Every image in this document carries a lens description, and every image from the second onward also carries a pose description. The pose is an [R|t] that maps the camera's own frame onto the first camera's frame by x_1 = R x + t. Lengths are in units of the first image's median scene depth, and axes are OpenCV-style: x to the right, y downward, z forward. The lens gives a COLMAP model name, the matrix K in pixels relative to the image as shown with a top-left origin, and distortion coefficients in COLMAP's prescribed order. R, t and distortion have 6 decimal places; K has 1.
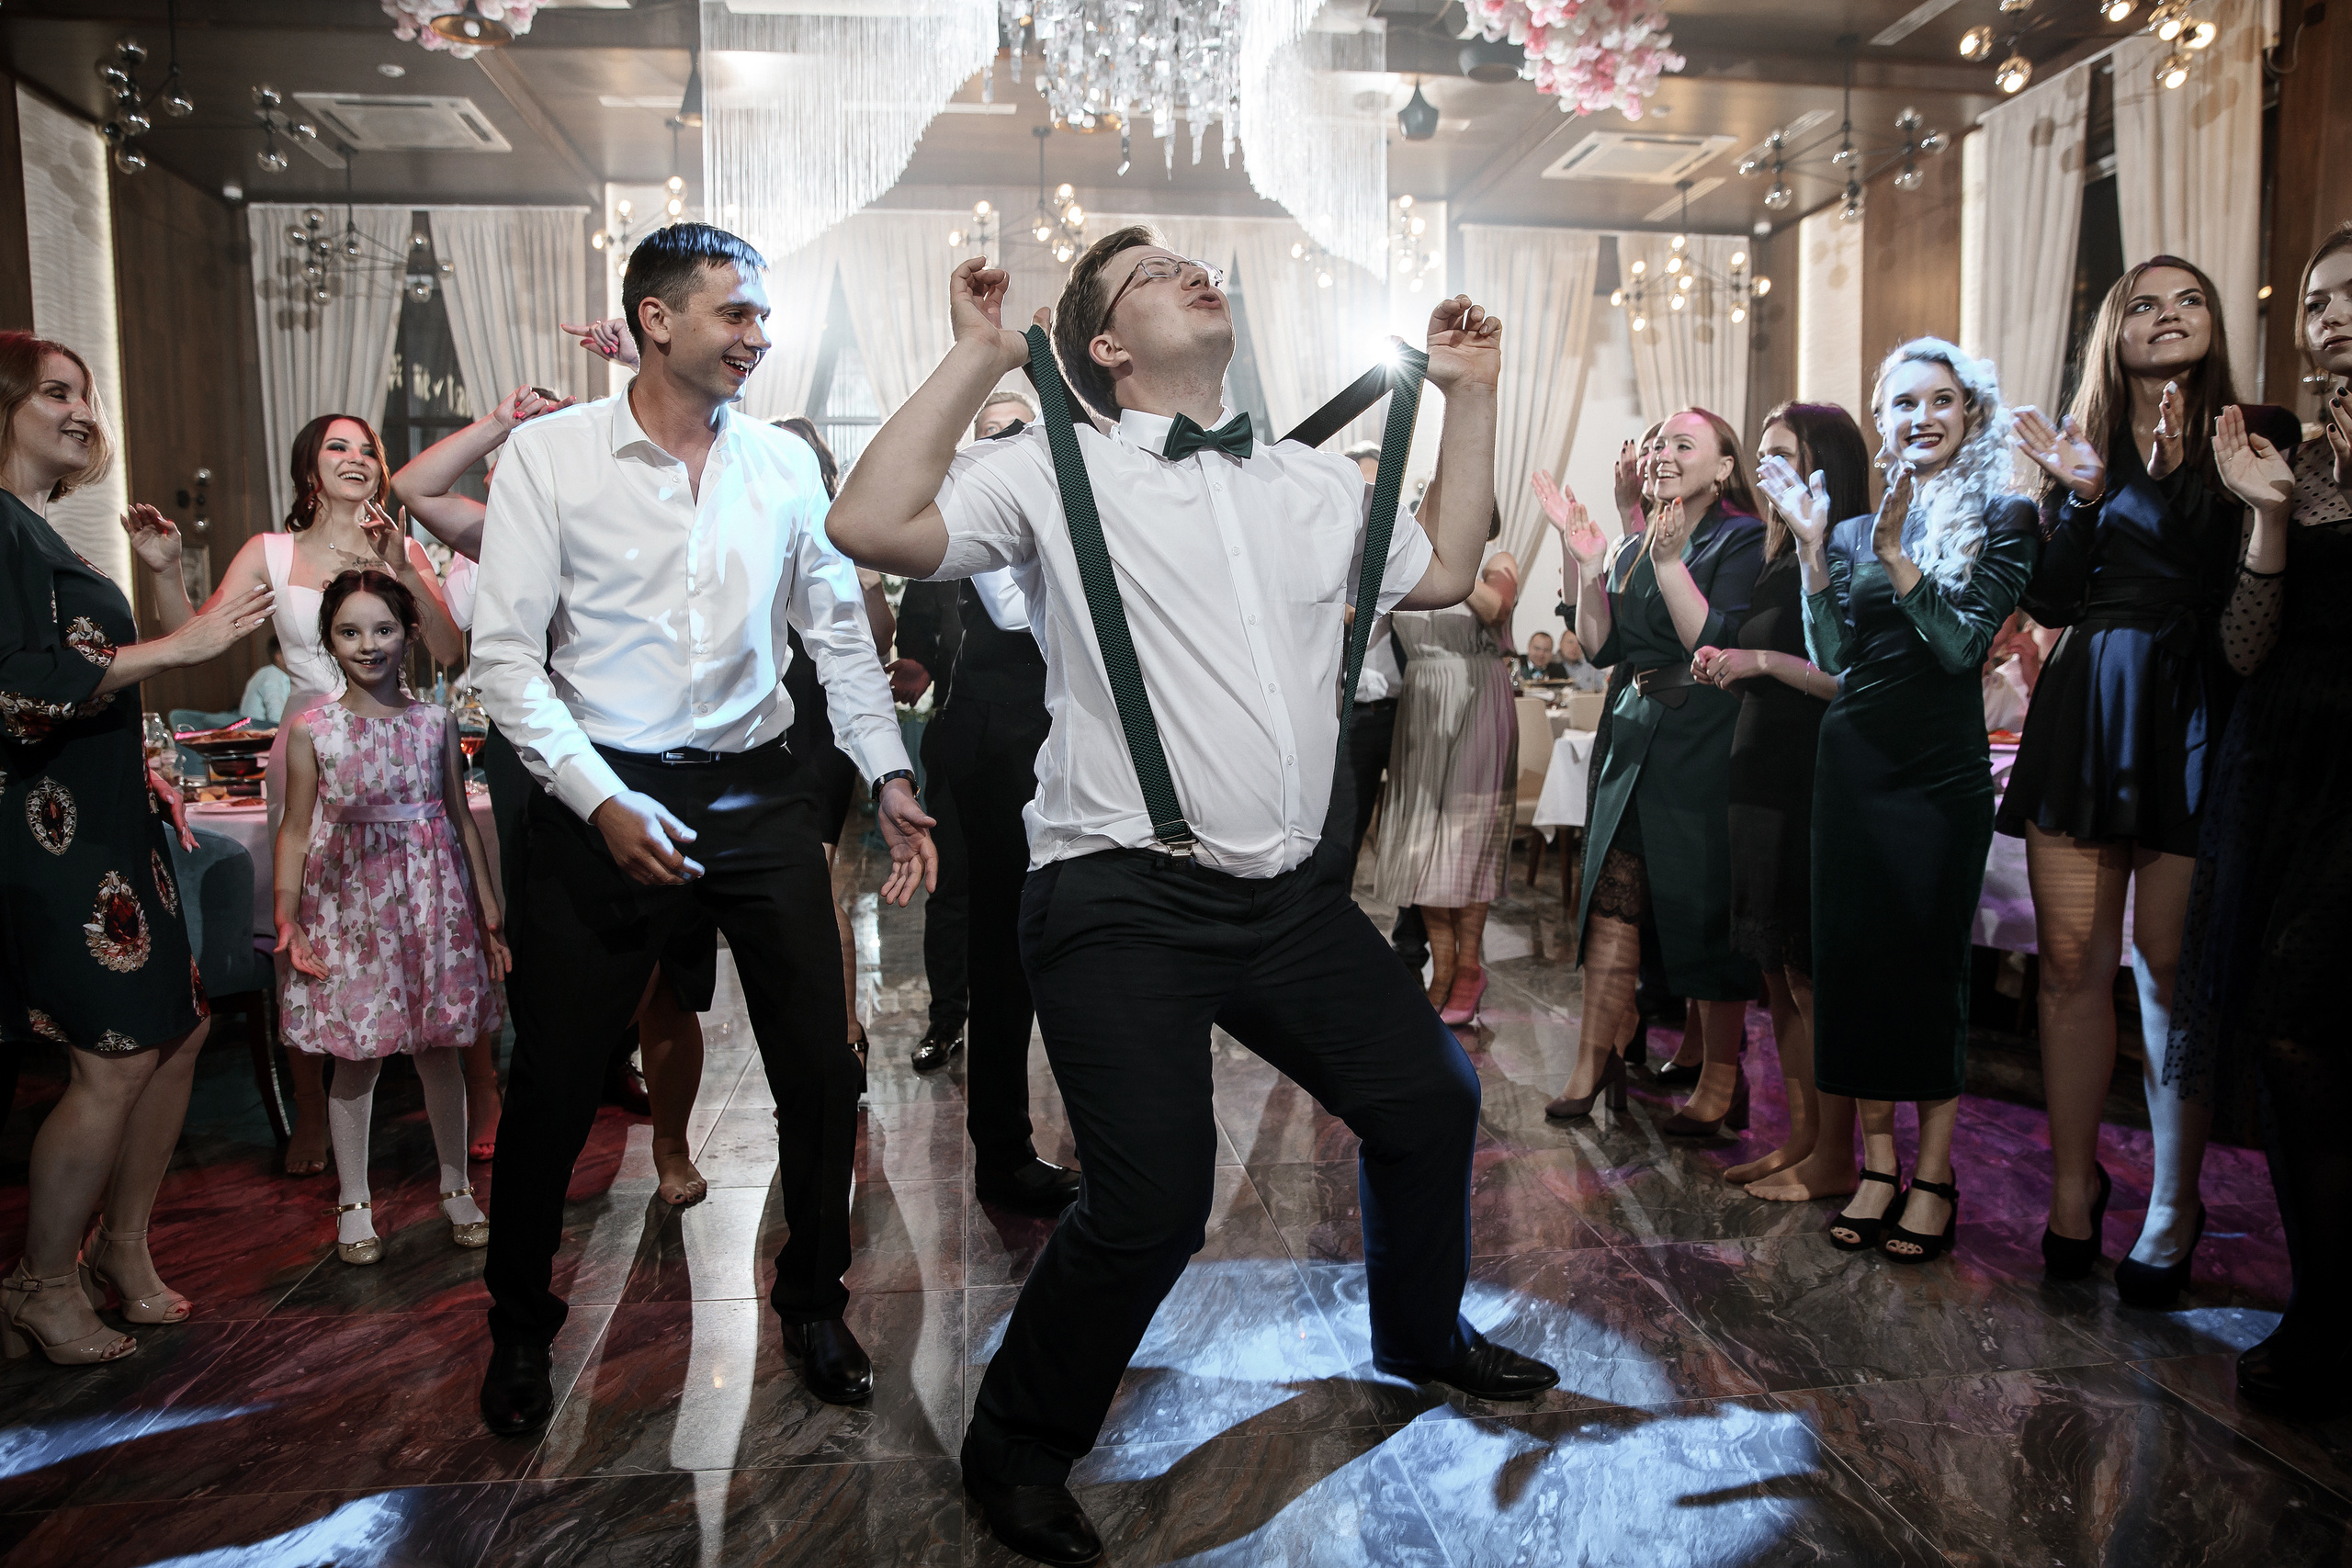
lens RADIAL K [[1613.0, 0, 1156.4], [0, 1613.0, 789.2], [0, 0, 1]] dist [-0.070442, 0.059188]
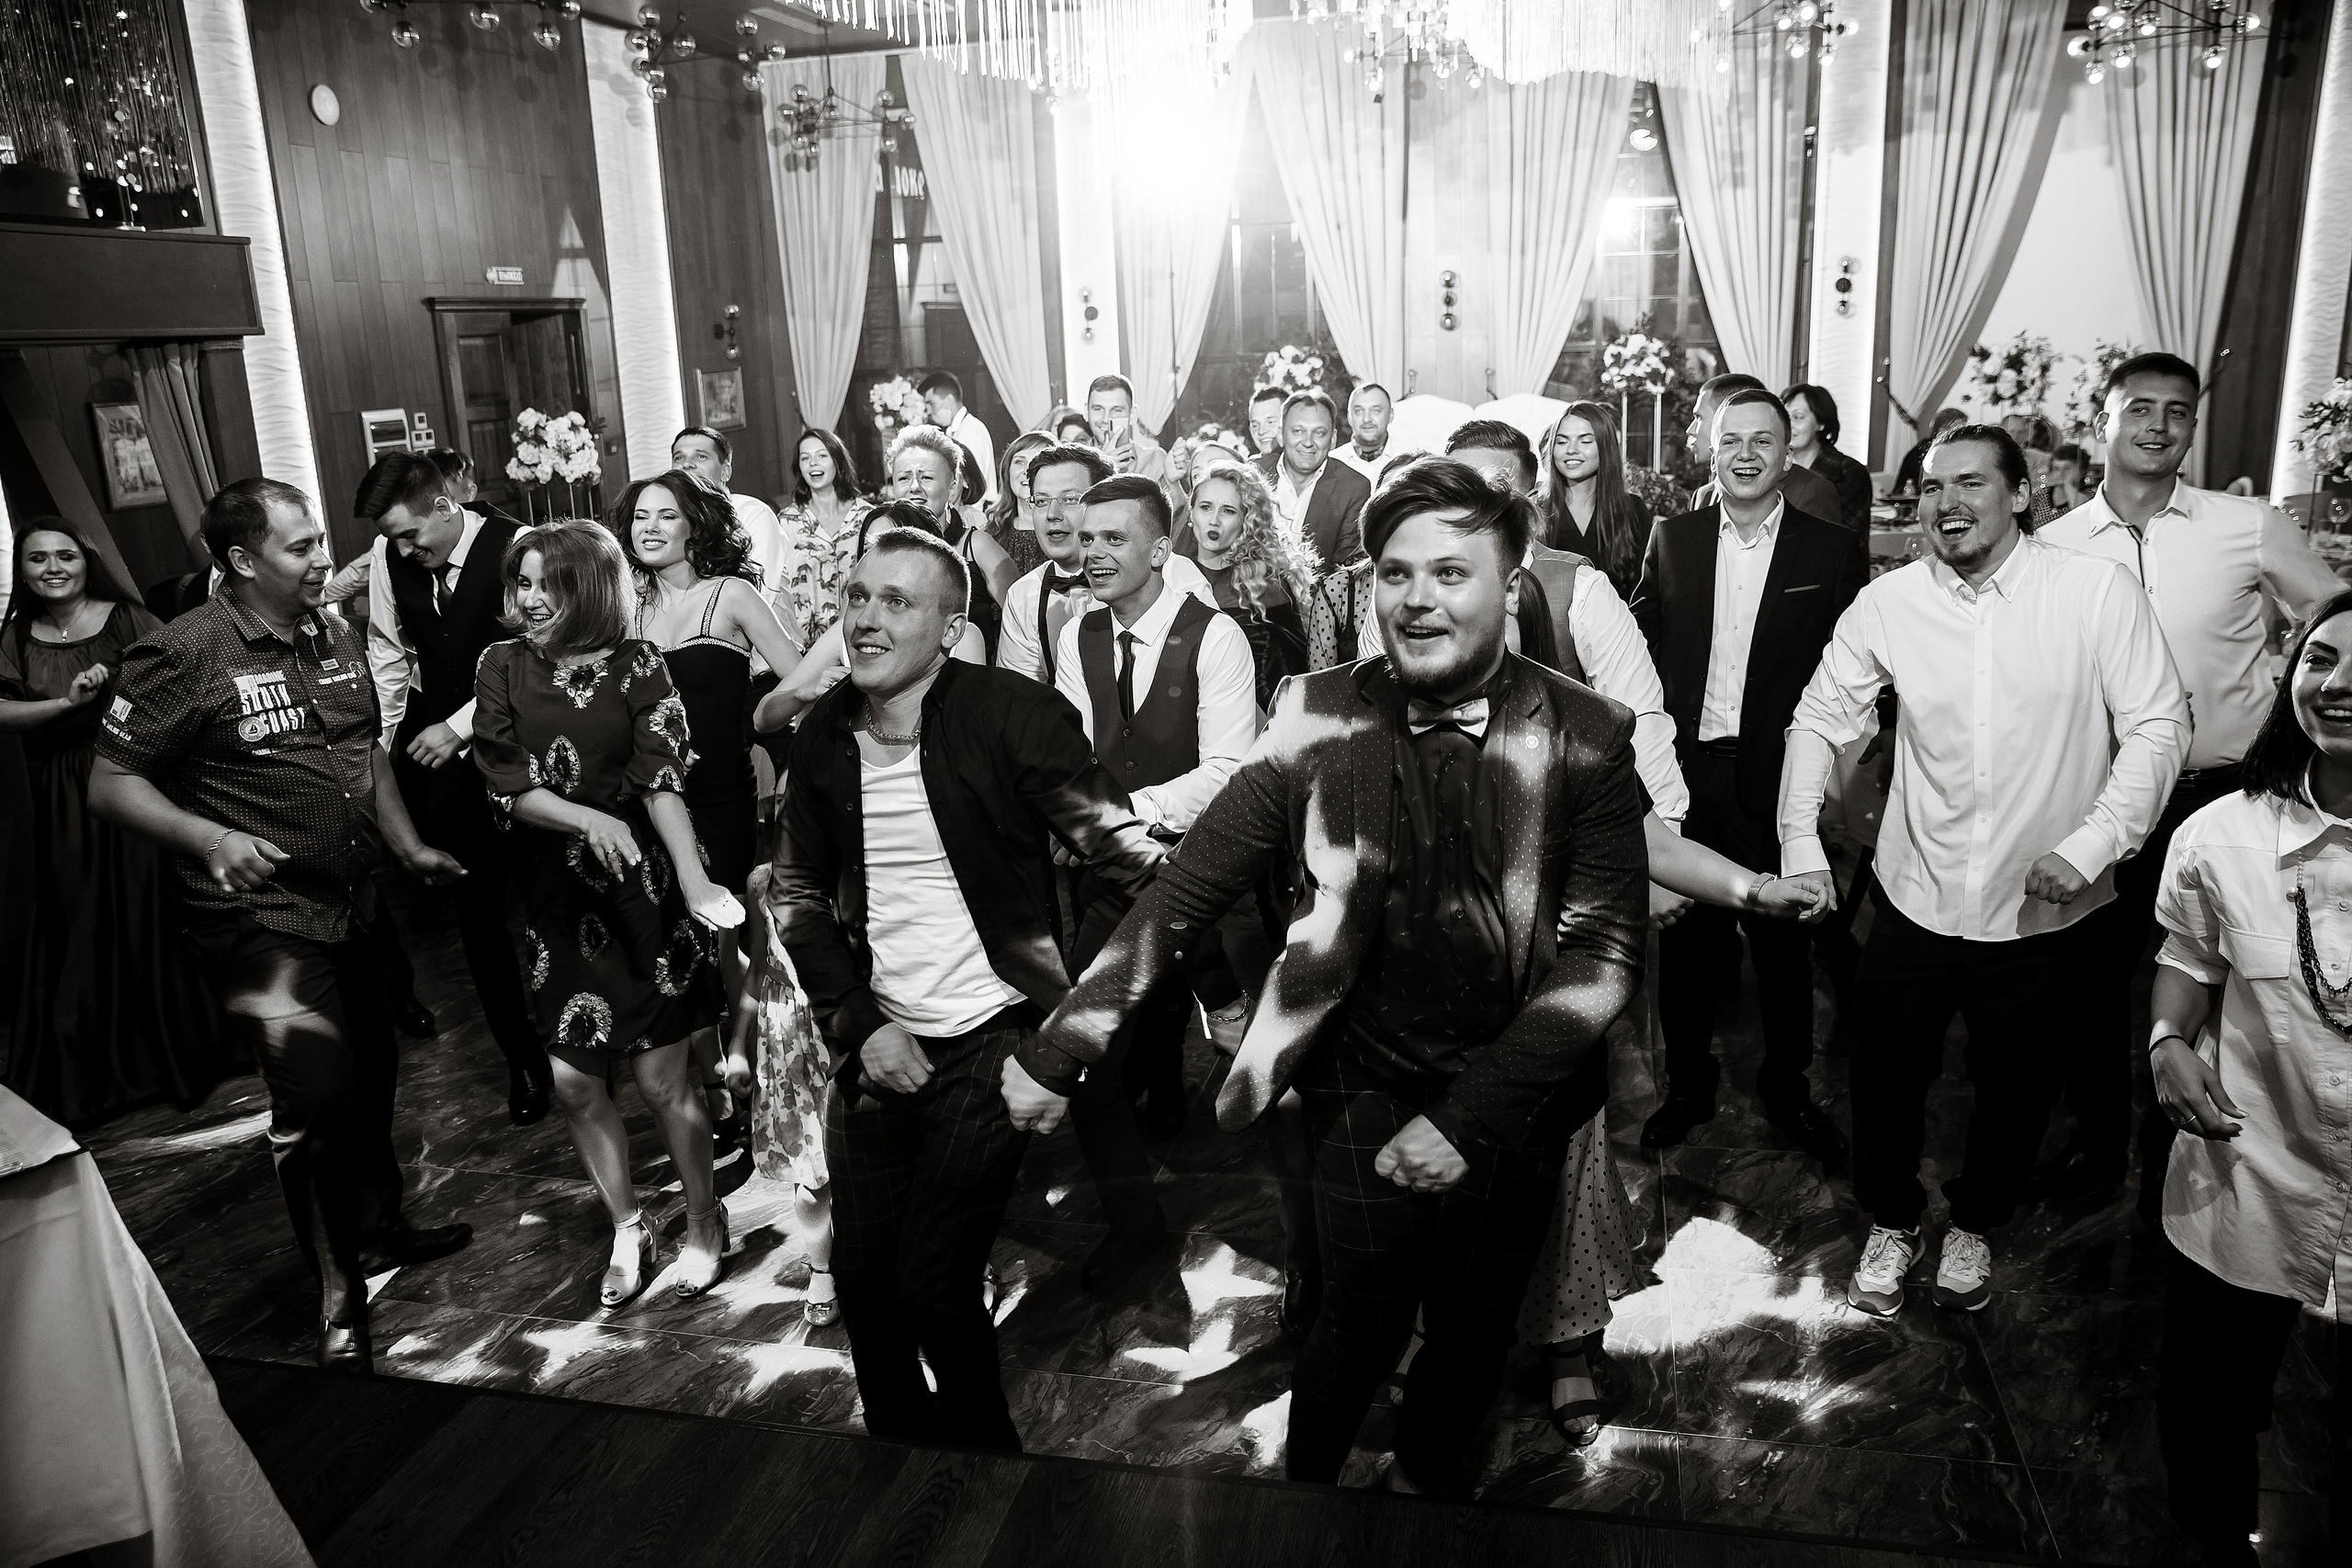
lens RADIAL K [[1790.9, 0, 1178.9], [0, 1790.9, 808.0], [0, 0, 1]] dist [0.005768, -0.000314]
pose [[0.944156, 0.061730, -0.323665, 0.222967], [-0.002950, 0.983839, 0.179032, -0.083453], [0.329486, -0.168079, 0.929079, -0.268727]]
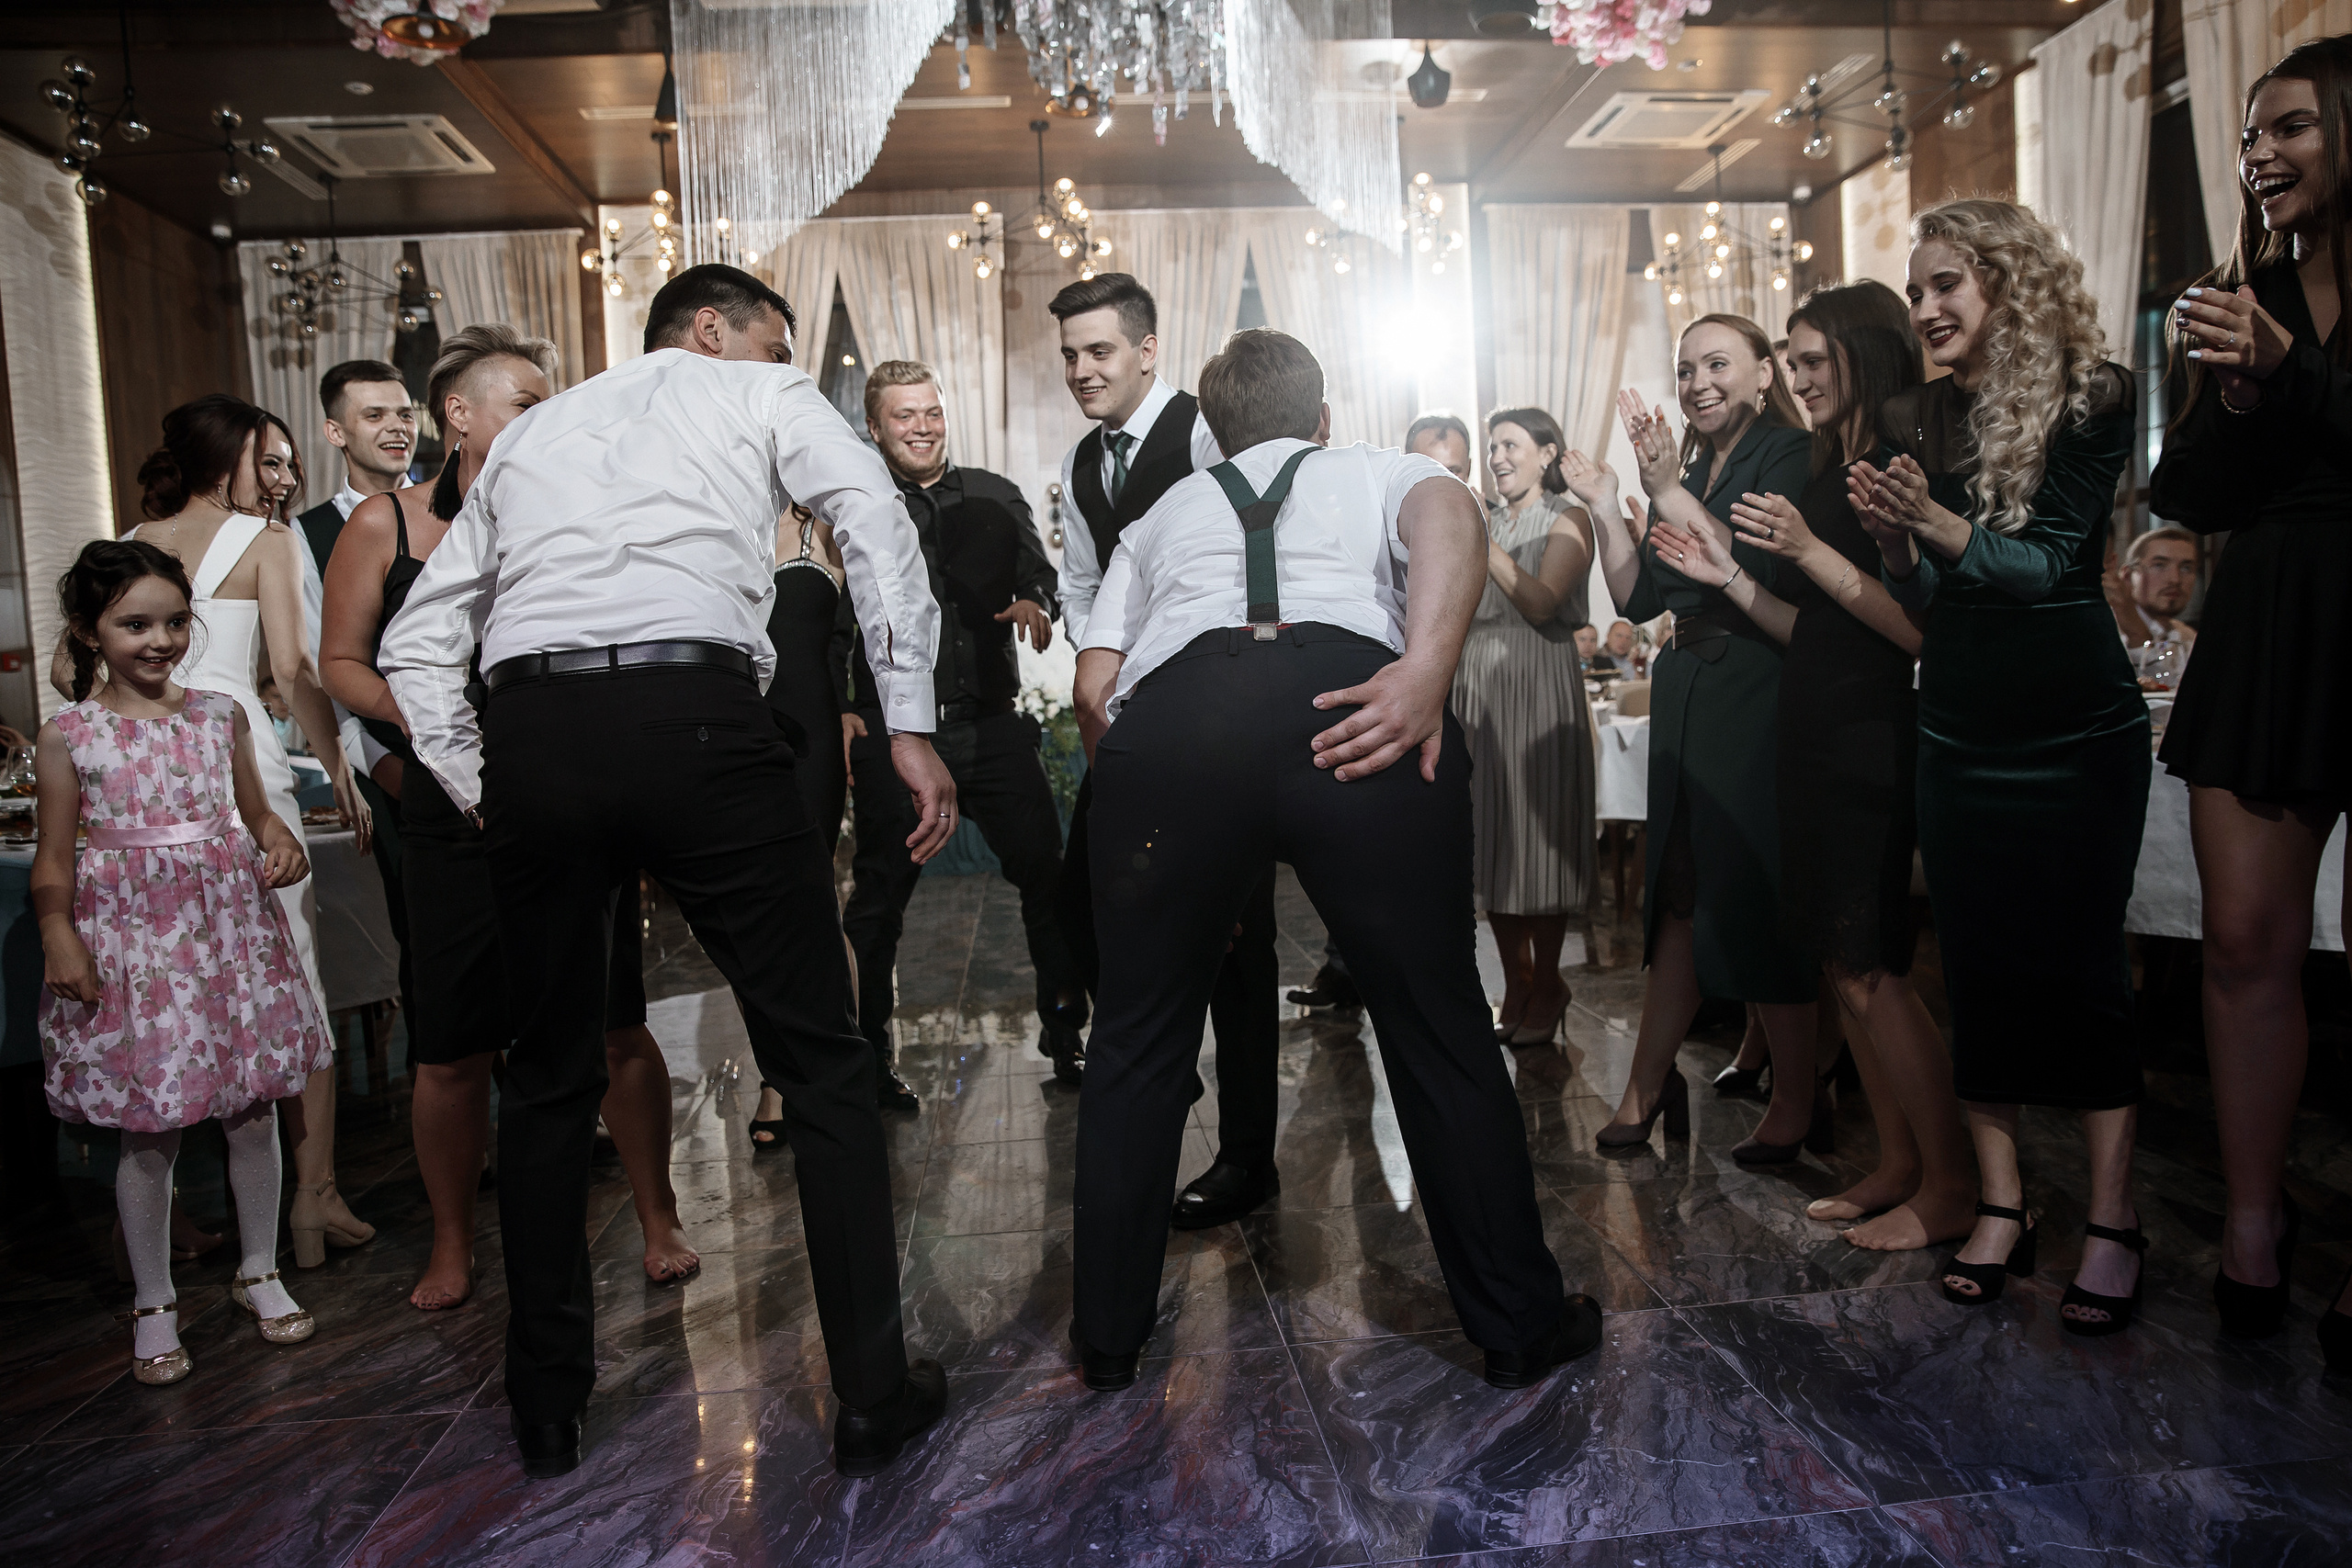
lens RADIAL K [[1613.0, 0, 1151.8], [0, 1613.0, 789.3], [0, 0, 1]] dist [-0.070442, 0.059188]
pose [[0.998589, -0.037849, -0.037248, 0.019949], [0.037233, 0.999161, -0.017079, 0.008487], [0.037863, 0.015668, 0.999160, 0.057207]]
